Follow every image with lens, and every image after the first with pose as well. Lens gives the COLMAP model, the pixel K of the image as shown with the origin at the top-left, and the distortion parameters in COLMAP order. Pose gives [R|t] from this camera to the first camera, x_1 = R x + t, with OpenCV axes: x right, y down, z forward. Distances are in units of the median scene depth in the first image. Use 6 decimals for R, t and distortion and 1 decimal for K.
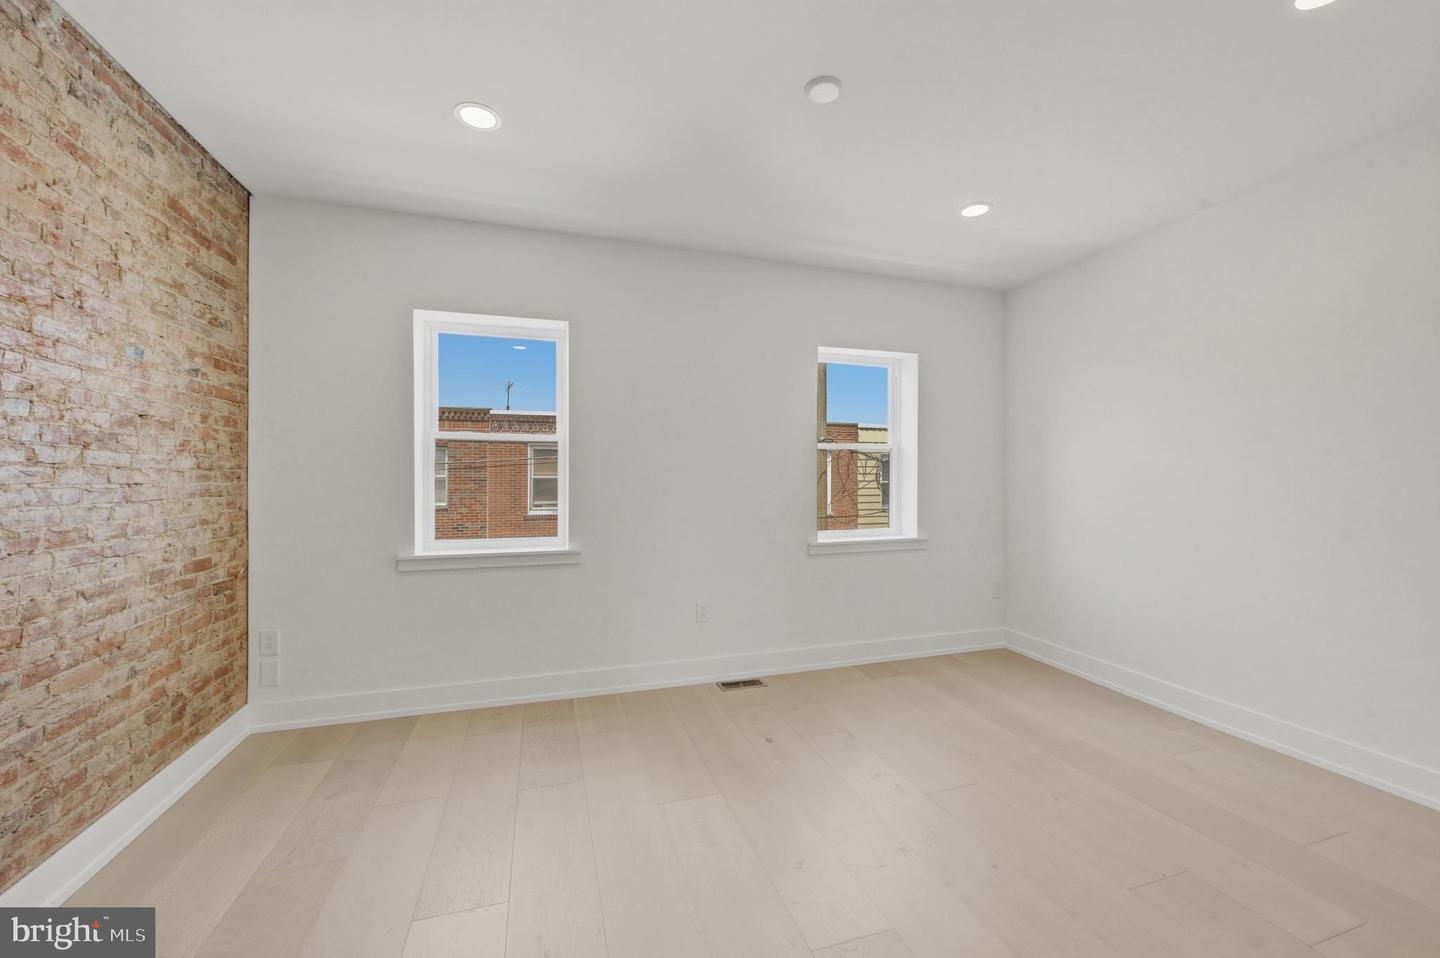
lens RADIAL K [[571.2, 0, 719.9], [0, 571.2, 477.3], [0, 0, 1]] dist [0.000027, 0.000038]
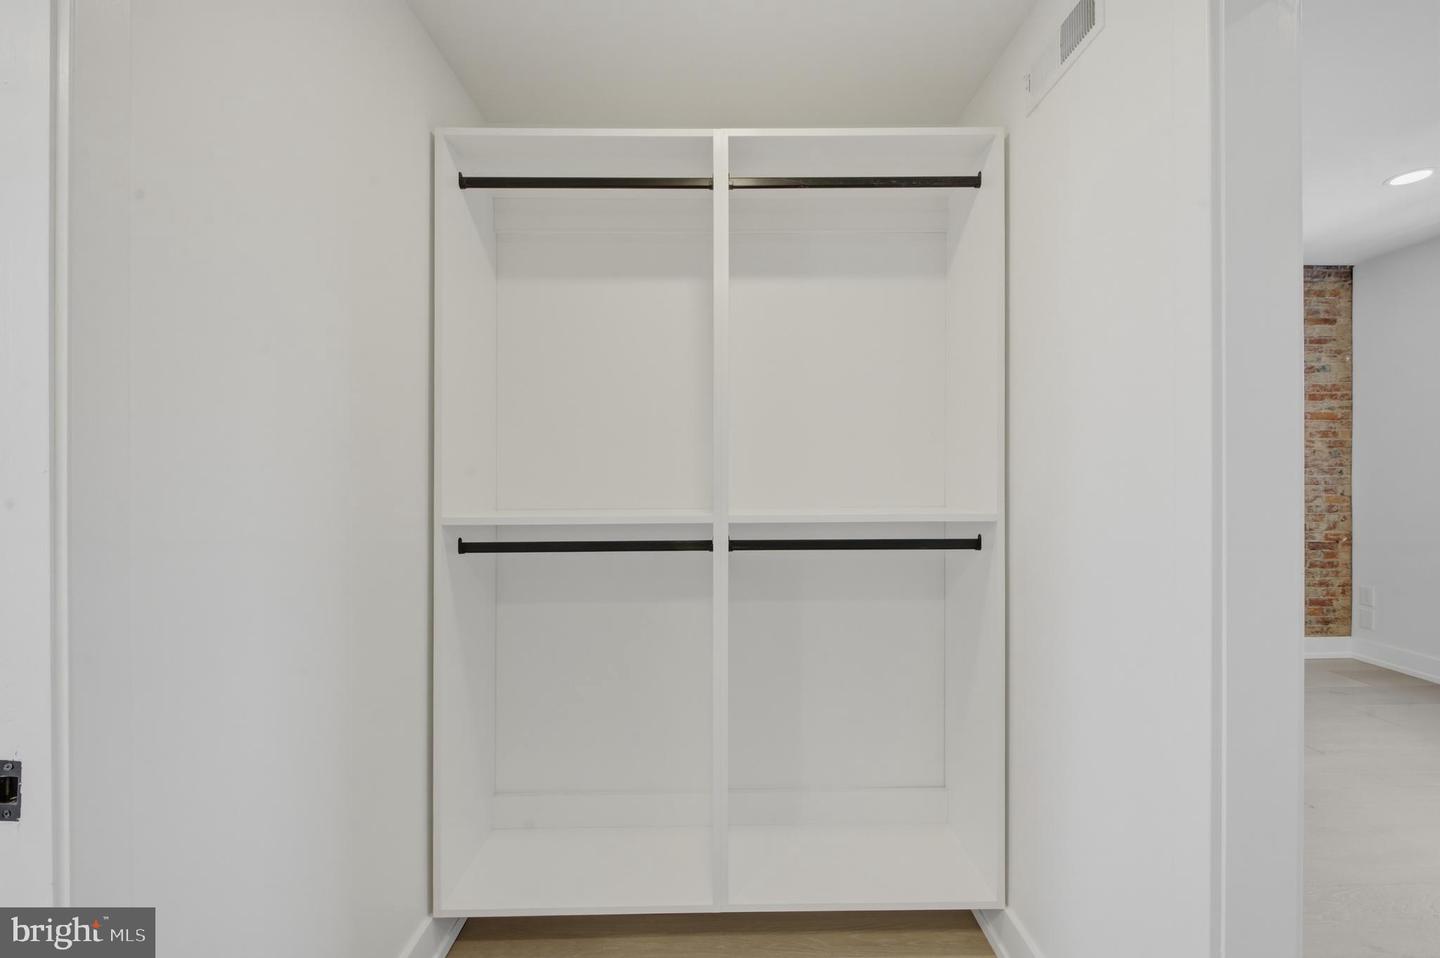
lens RADIAL K [[571.2, 0, 719.9], [0, 571.2, 476.0], [0, 0, 1]] dist [0.000027, 0.000038]
pose [[-0.290114, 0.002242, -0.956990, 0.965504], [-0.000009, 0.999997, 0.002346, 0.006492], [0.956992, 0.000689, -0.290113, -0.060834]]
